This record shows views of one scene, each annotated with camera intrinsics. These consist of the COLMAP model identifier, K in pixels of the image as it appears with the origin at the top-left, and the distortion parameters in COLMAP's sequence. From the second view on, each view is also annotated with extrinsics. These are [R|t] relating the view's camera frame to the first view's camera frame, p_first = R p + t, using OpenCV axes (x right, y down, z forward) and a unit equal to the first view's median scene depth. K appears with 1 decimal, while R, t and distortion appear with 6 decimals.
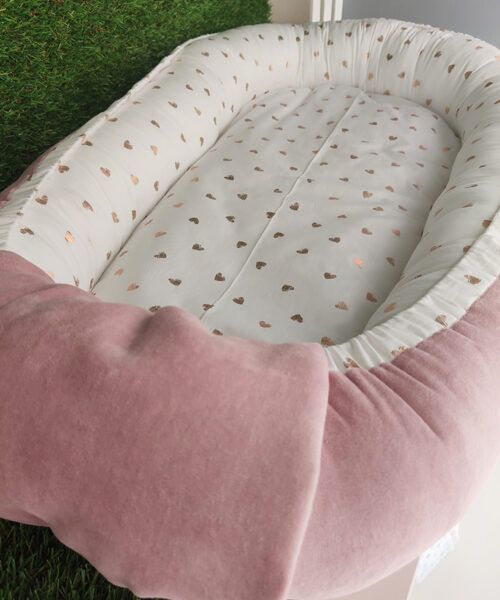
lens RADIAL K [[503.7, 0, 252.8], [0, 503.7, 296.0], [0, 0, 1]] dist [-0.016216, -0.018515]
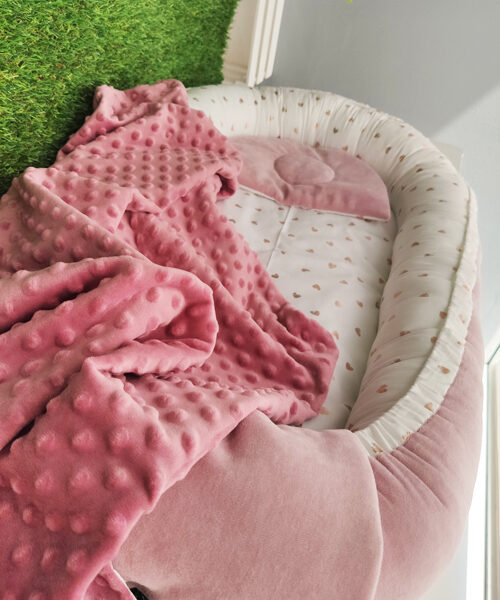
lens RADIAL K [[503.7, 0, 248.1], [0, 503.7, 298.7], [0, 0, 1]] dist [-0.016216, -0.018515]
pose [[0.976001, 0.039655, 0.214127, -0.373367], [-0.039467, 0.999208, -0.005155, -0.204888], [-0.214161, -0.003419, 0.976792, -0.182256]]
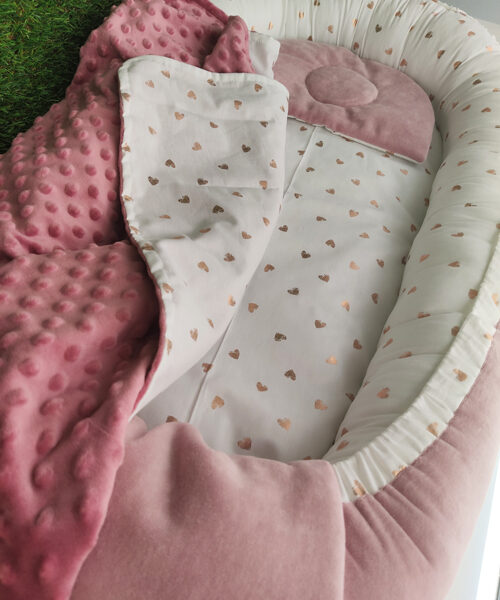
lens RADIAL K [[503.7, 0, 253.7], [0, 503.7, 286.0], [0, 0, 1]] dist [-0.016216, -0.018515]
pose [[0.992039, 0.023821, 0.123659, -0.161328], [-0.048676, 0.978161, 0.202071, -0.453574], [-0.116145, -0.206481, 0.971533, 0.028583]]
